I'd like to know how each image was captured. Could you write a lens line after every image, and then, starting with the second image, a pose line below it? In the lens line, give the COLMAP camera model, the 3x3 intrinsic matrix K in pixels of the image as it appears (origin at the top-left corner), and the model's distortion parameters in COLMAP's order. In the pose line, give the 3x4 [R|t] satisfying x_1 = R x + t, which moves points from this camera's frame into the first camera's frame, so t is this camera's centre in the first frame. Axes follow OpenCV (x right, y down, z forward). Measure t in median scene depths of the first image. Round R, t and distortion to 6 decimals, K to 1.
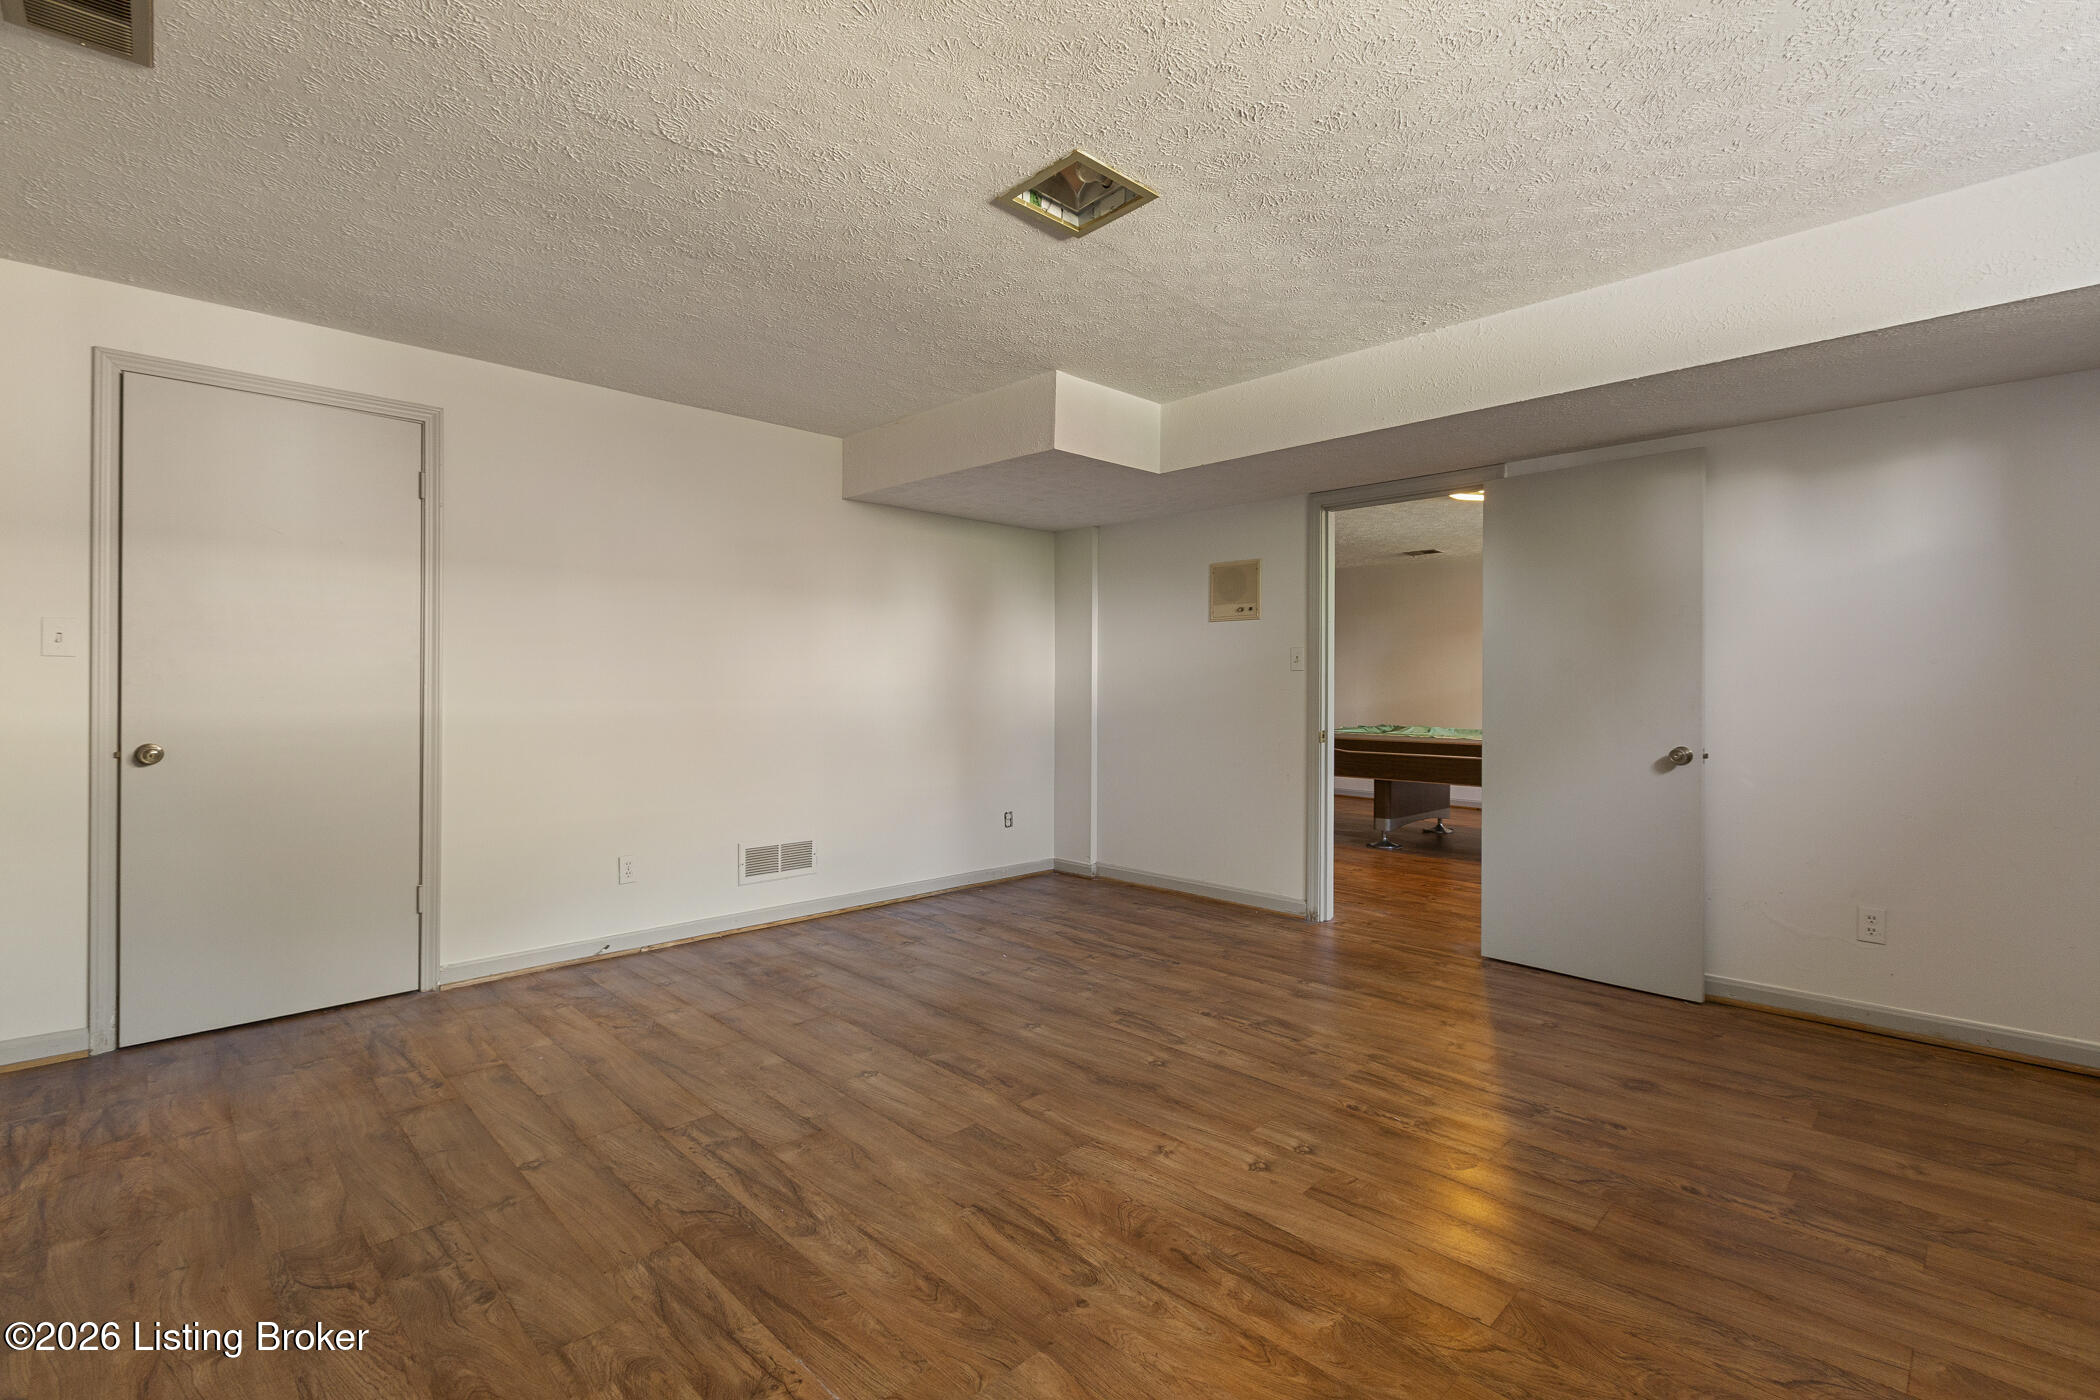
lens RADIAL K [[939.8, 0, 1049.0], [0, 939.8, 694.2], [0, 0, 1]] dist [0.000974, 0.001252]
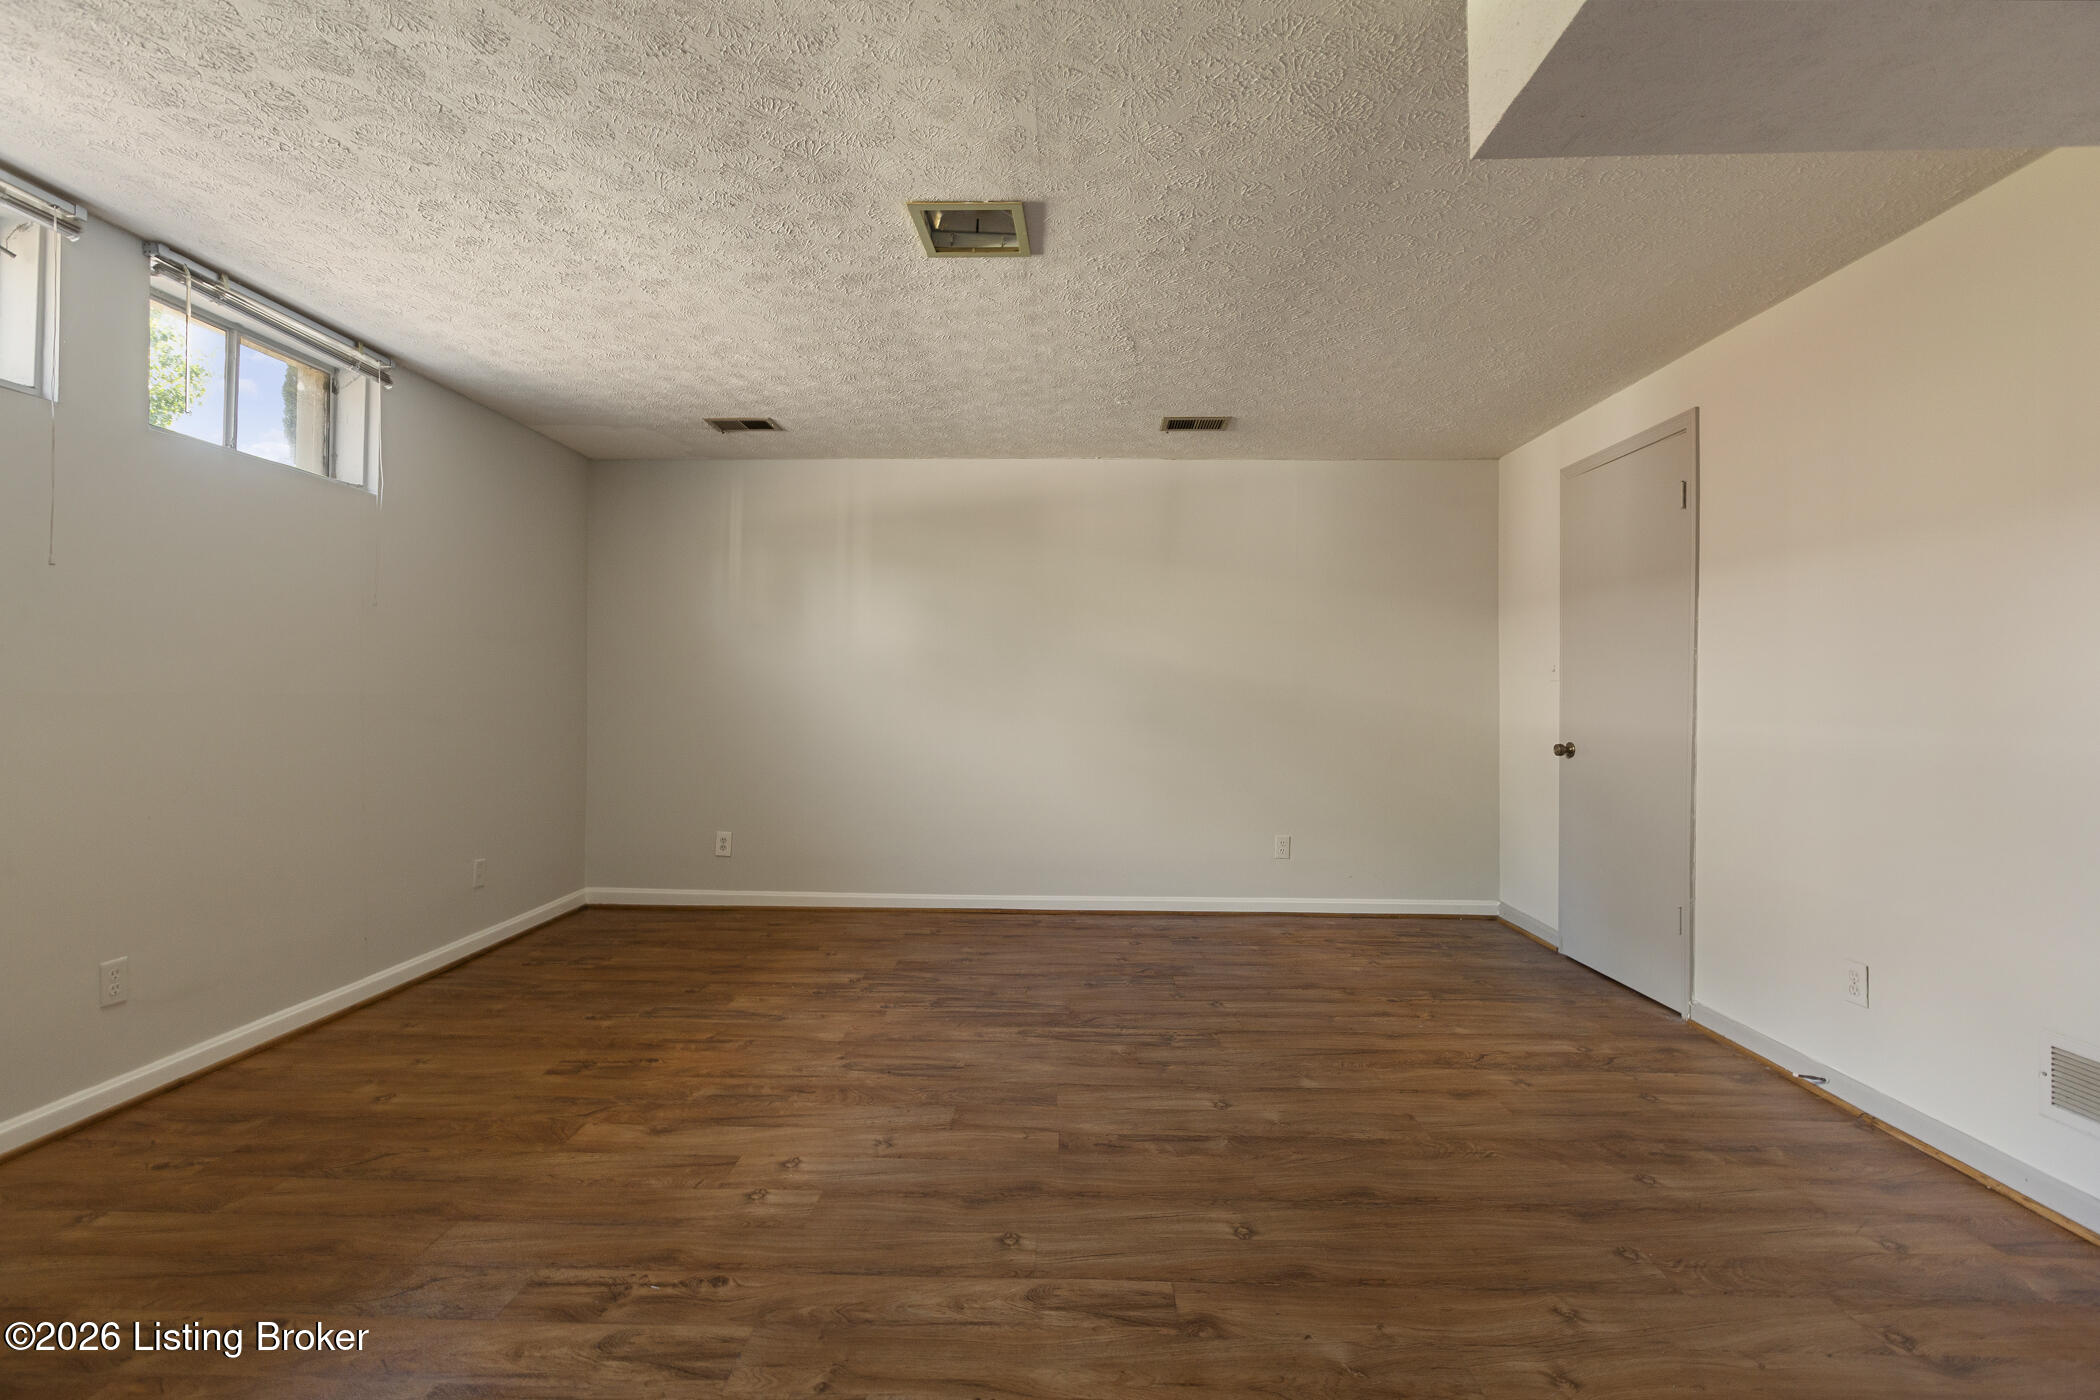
lens RADIAL K [[939.8, 0, 1052.4], [0, 939.8, 687.9], [0, 0, 1]] dist [0.000974, 0.001252]
pose [[-0.718721, -0.013662, -0.695165, 0.696302], [-0.015770, 0.999870, -0.003346, -0.012813], [0.695120, 0.008558, -0.718843, 1.822252]]
